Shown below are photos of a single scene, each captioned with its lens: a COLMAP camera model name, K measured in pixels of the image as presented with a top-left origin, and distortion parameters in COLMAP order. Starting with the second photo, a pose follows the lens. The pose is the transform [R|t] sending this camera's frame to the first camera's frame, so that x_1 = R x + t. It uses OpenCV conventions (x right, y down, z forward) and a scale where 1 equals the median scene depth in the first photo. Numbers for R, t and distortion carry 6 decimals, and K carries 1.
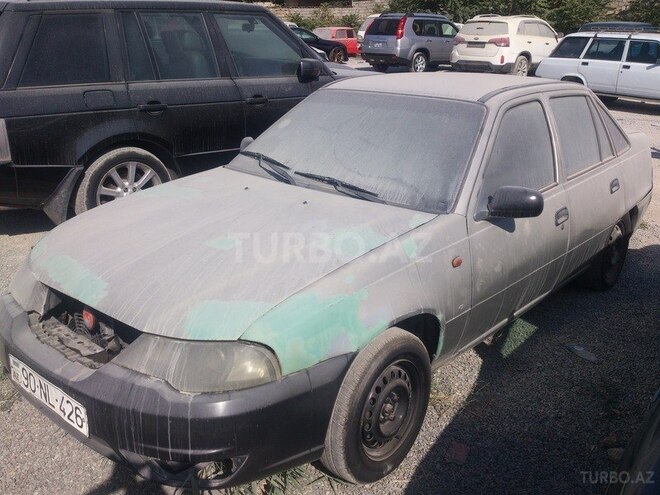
lens RADIAL K [[663.0, 0, 326.0], [0, 663.0, 245.9], [0, 0, 1]] dist [0.171462, -0.385203]
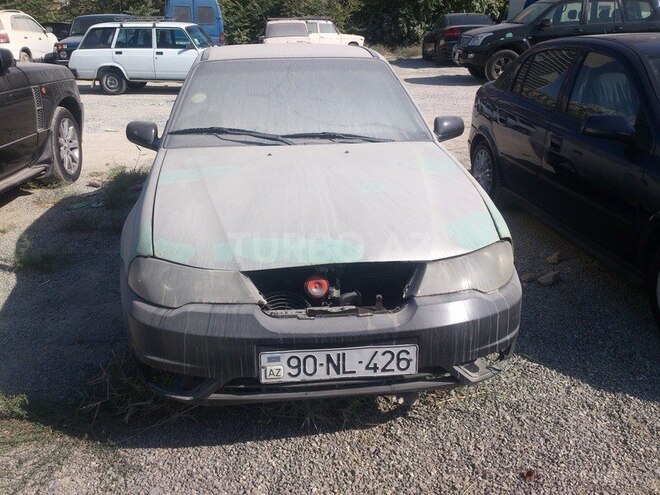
lens RADIAL K [[666.4, 0, 326.2], [0, 666.4, 238.0], [0, 0, 1]] dist [0.172169, -0.363175]
pose [[0.673142, -0.247965, 0.696701, -0.776070], [0.256813, 0.961858, 0.094208, -0.037506], [-0.693488, 0.115507, 0.711148, 0.228742]]
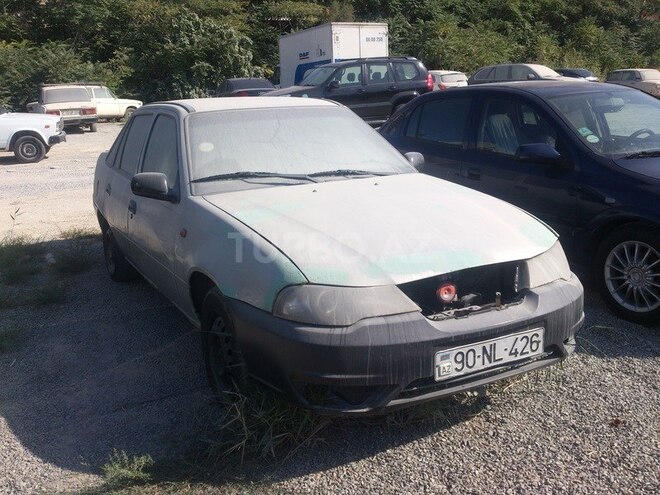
lens RADIAL K [[663.0, 0, 326.0], [0, 663.0, 245.9], [0, 0, 1]] dist [0.171462, -0.385203]
pose [[0.356726, -0.247255, 0.900895, -1.074953], [0.332972, 0.934658, 0.124676, -0.128242], [-0.872855, 0.255498, 0.415746, 0.542628]]
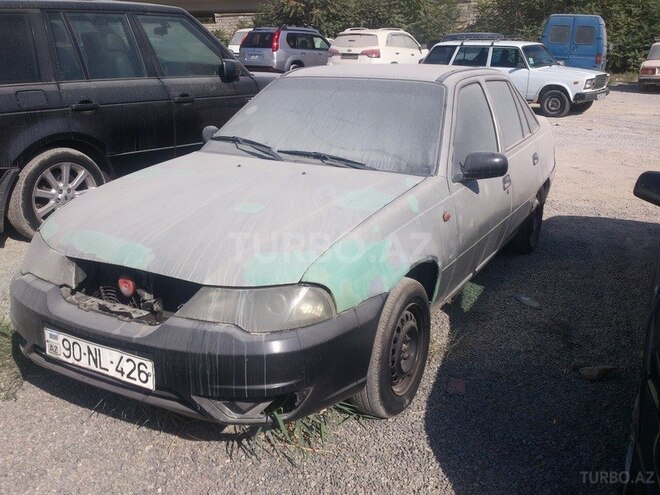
lens RADIAL K [[663.0, 0, 326.0], [0, 663.0, 245.9], [0, 0, 1]] dist [0.171462, -0.385203]
pose [[0.978233, -0.066898, 0.196428, -0.194702], [0.071820, 0.997255, -0.018035, 0.067270], [-0.194682, 0.031750, 0.980352, -0.057477]]
